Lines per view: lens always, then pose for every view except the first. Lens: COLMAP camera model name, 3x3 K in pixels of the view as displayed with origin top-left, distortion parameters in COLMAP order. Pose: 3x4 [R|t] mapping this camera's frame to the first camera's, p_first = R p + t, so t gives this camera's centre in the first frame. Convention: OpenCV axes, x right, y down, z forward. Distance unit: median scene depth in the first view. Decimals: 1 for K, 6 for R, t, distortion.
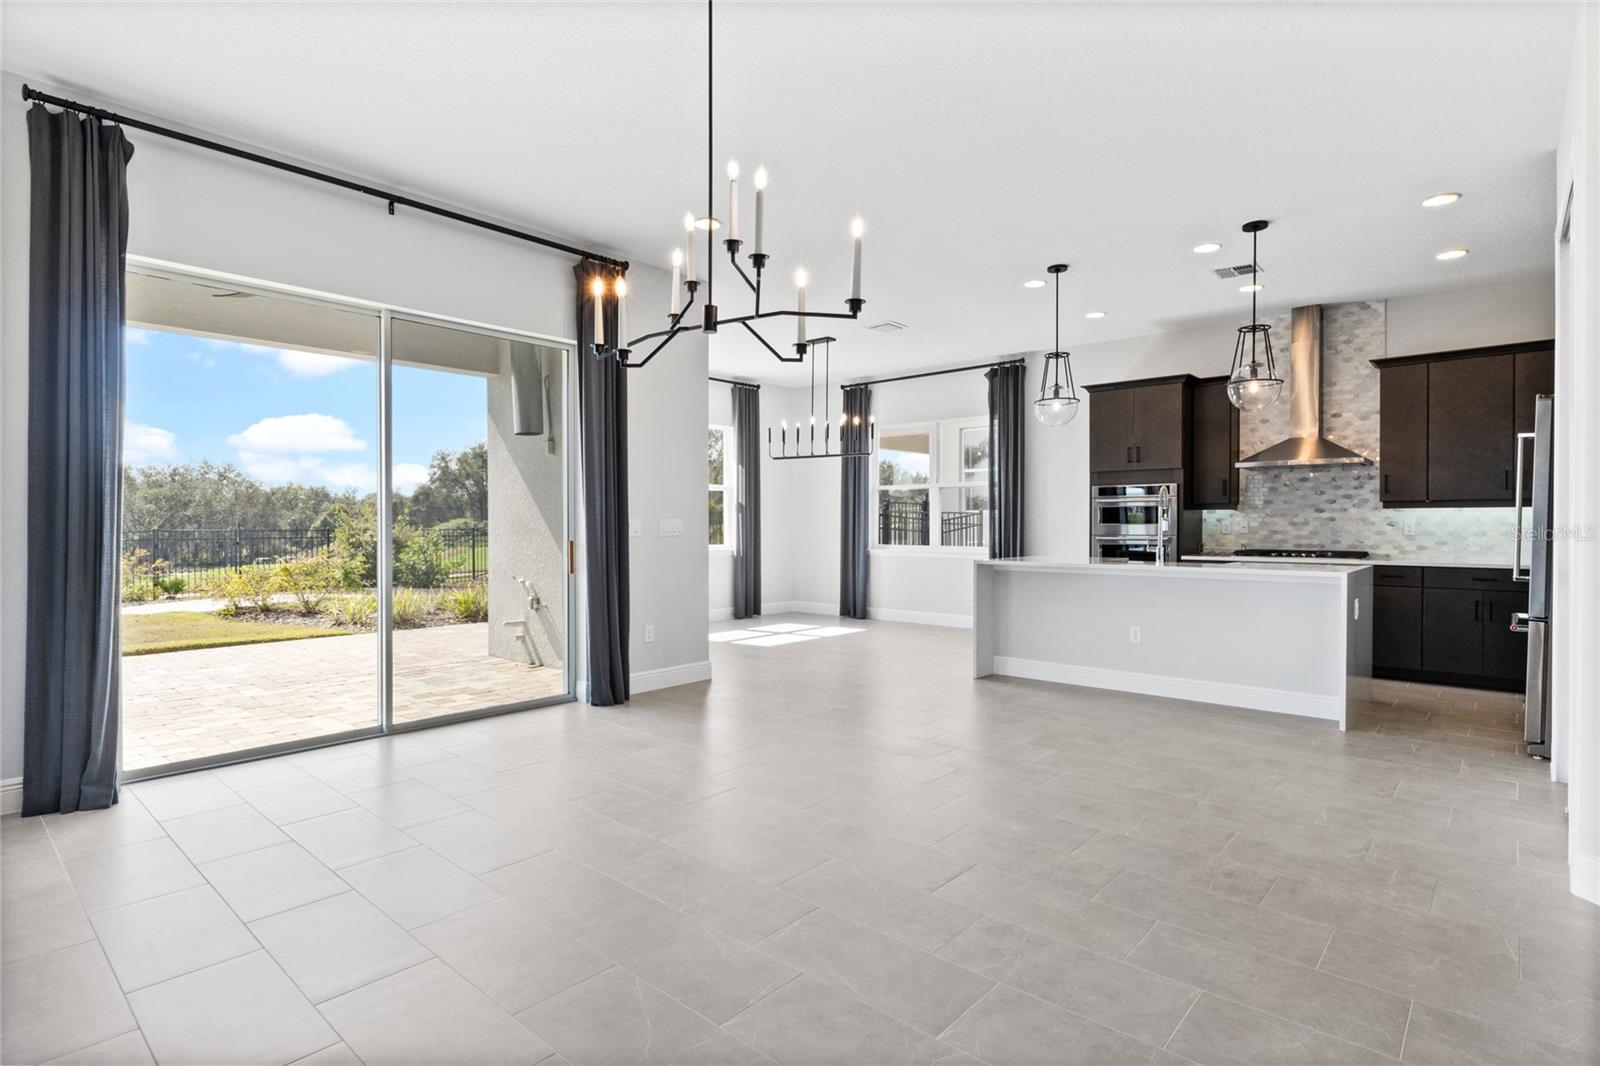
lens RADIAL K [[808.2, 0, 800.0], [0, 808.2, 533.0], [0, 0, 1]] dist [0.001512, 0.000070]
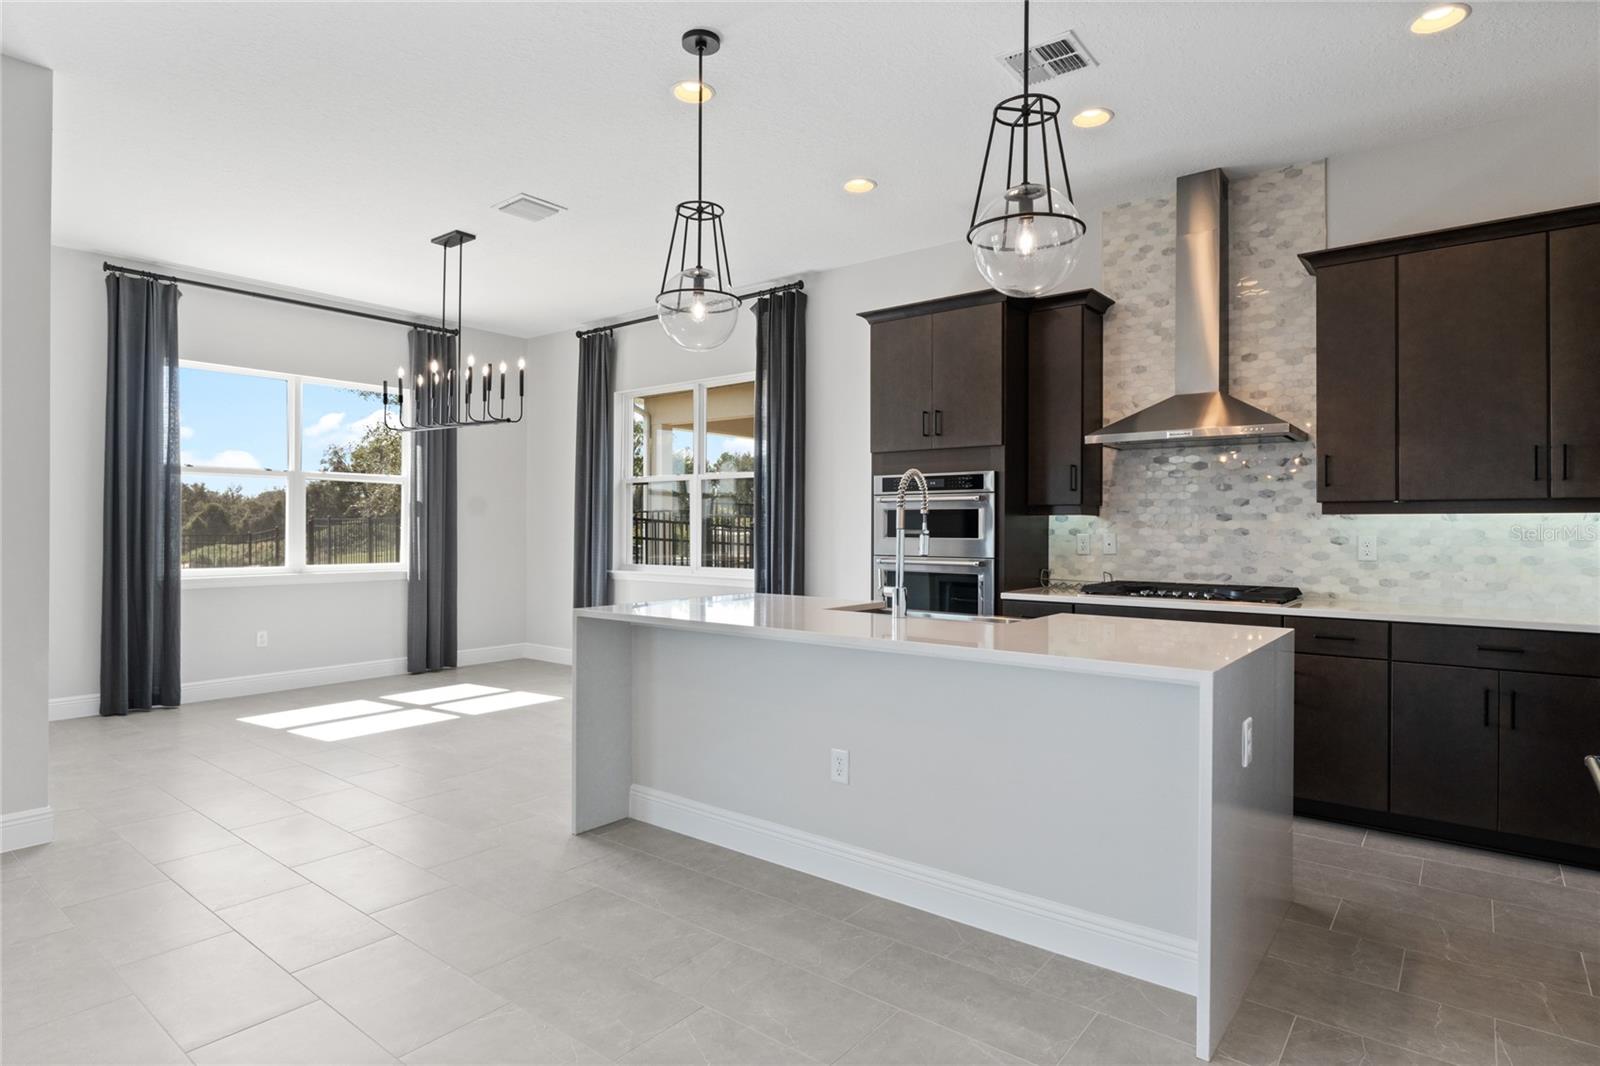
lens RADIAL K [[876.7, 0, 791.9], [0, 876.7, 526.6], [0, 0, 1]] dist [-0.001470, 0.000290]
pose [[0.998331, 0.003403, 0.057643, 0.288192], [-0.002687, 0.999918, -0.012505, -0.012050], [-0.057681, 0.012330, 0.998259, 0.374232]]
